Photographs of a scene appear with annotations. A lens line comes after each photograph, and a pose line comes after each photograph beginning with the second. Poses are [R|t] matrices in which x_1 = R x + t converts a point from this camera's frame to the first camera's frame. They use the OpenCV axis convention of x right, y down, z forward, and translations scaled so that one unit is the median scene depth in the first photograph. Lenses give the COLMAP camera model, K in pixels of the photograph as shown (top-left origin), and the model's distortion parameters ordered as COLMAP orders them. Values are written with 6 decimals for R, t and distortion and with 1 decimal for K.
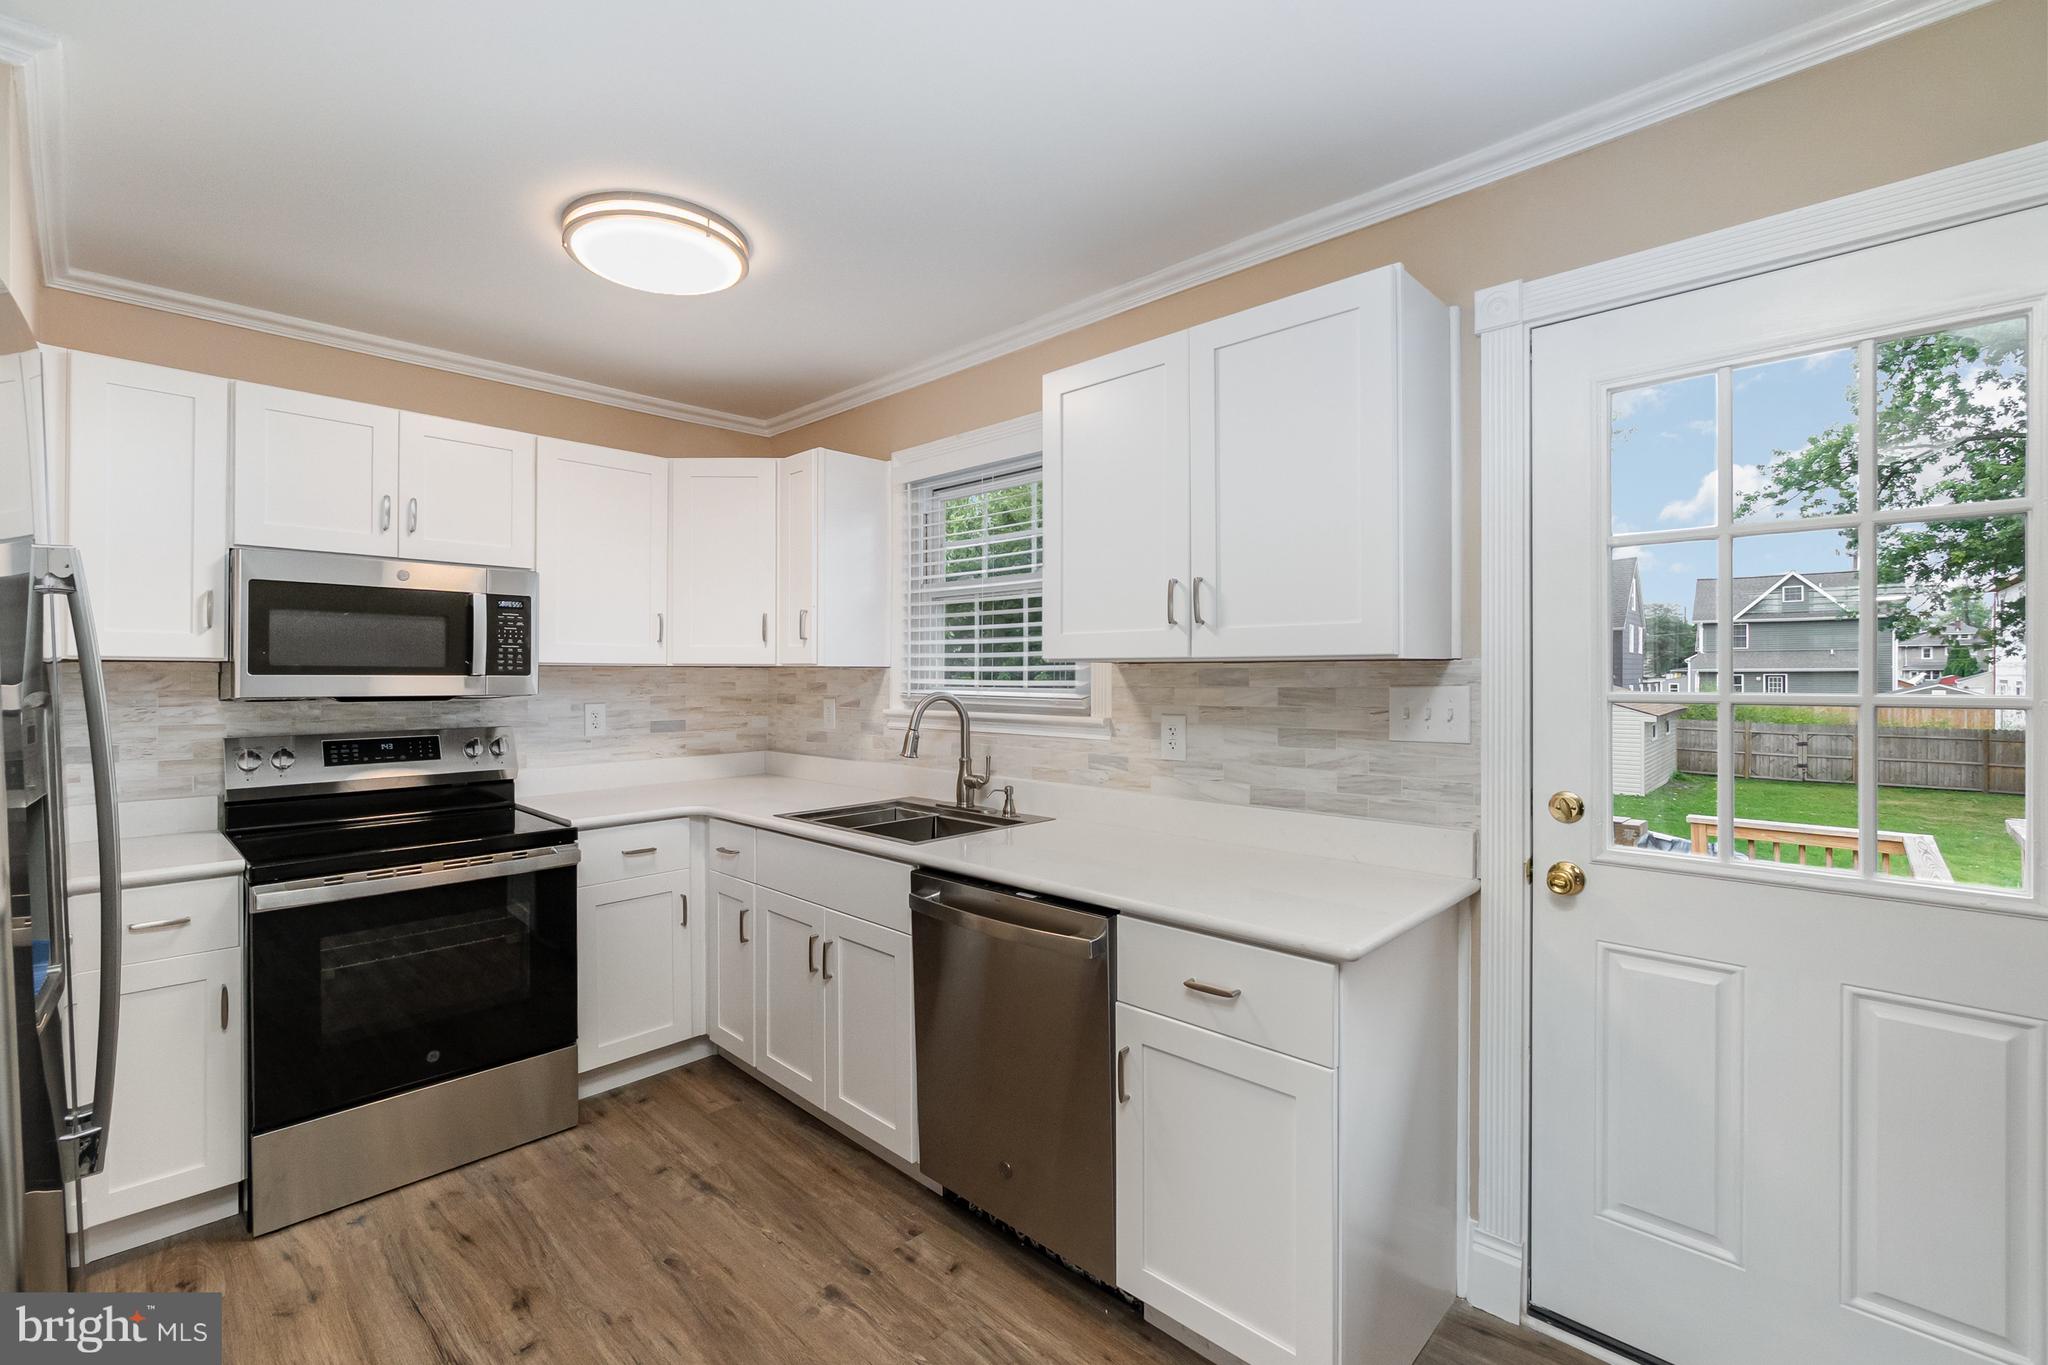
lens RADIAL K [[883.4, 0, 1005.1], [0, 883.4, 677.7], [0, 0, 1]] dist [0.000335, 0.000139]
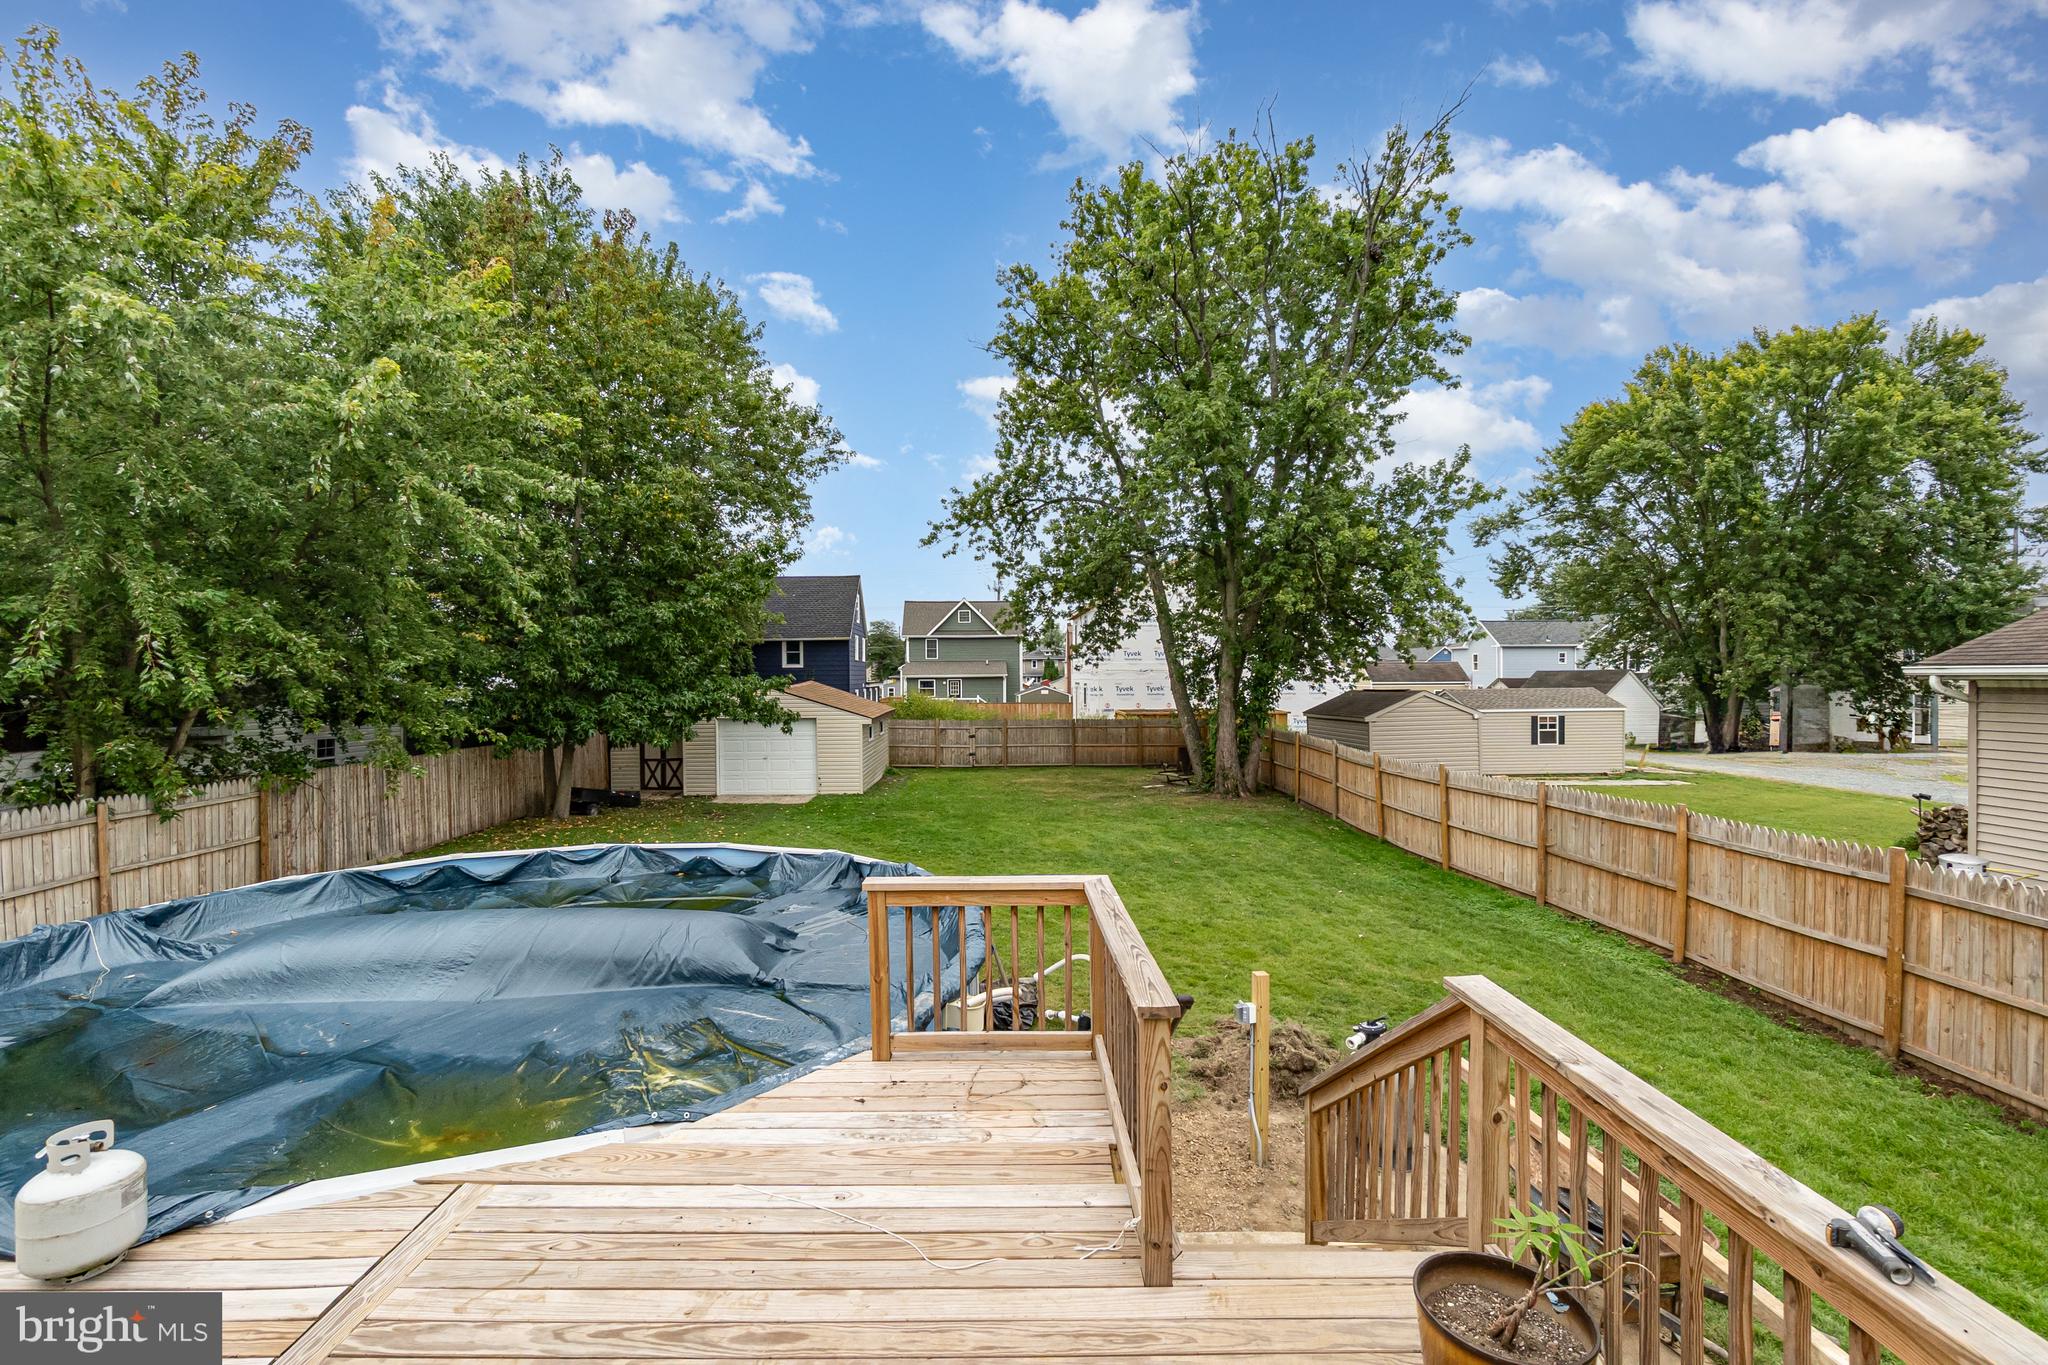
lens RADIAL K [[883.4, 0, 1005.1], [0, 883.4, 677.7], [0, 0, 1]] dist [0.000335, 0.000139]
pose [[0.714772, -0.003626, 0.699348, 0.099372], [0.009504, 0.999945, -0.004529, 0.000420], [-0.699293, 0.009884, 0.714767, 0.114983]]
